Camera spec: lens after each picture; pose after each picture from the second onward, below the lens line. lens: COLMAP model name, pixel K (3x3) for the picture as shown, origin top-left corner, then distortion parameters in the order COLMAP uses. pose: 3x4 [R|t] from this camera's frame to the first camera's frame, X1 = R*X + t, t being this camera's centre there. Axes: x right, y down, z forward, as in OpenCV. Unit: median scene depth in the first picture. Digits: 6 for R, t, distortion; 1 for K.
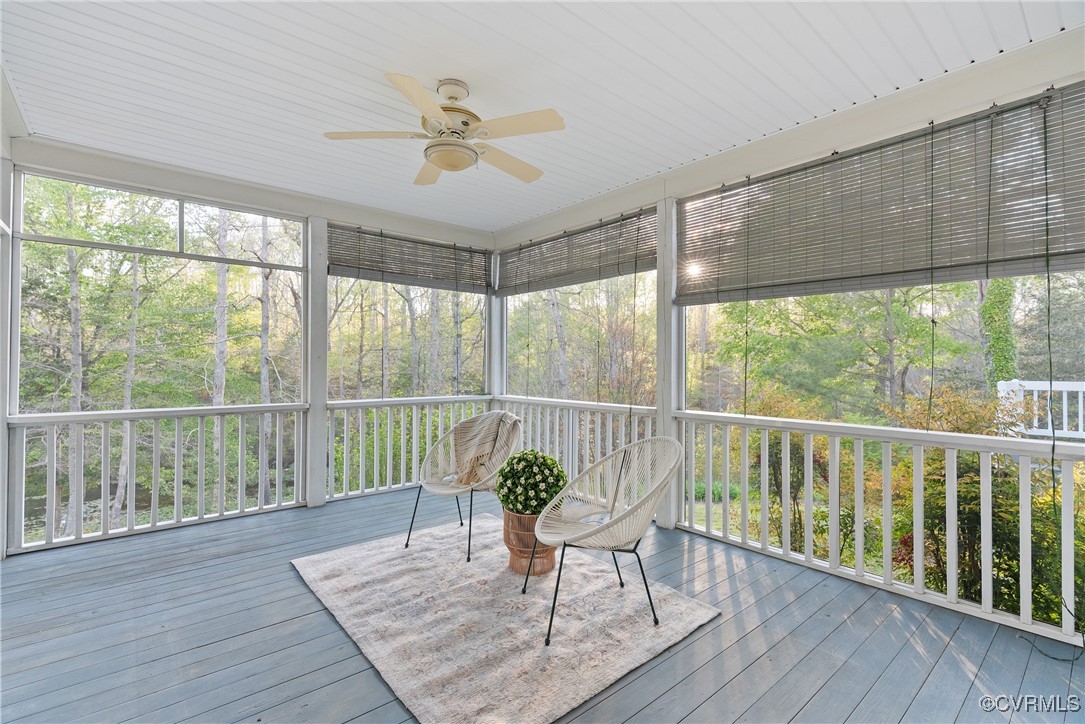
lens RADIAL K [[491.5, 0, 537.2], [0, 491.5, 362.1], [0, 0, 1]] dist [-0.008737, 0.003645]
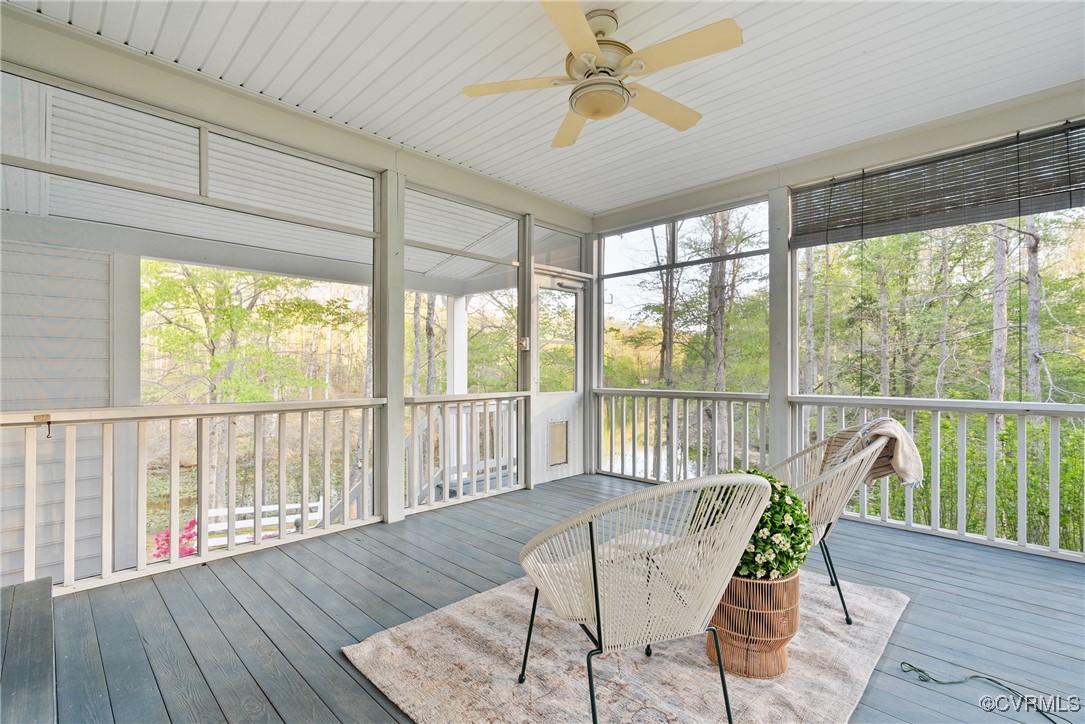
lens RADIAL K [[491.5, 0, 538.2], [0, 491.5, 366.7], [0, 0, 1]] dist [-0.008737, 0.003645]
pose [[0.105741, -0.005212, -0.994380, 0.540817], [0.007023, 0.999965, -0.004495, 0.044734], [0.994369, -0.006508, 0.105774, 0.625957]]
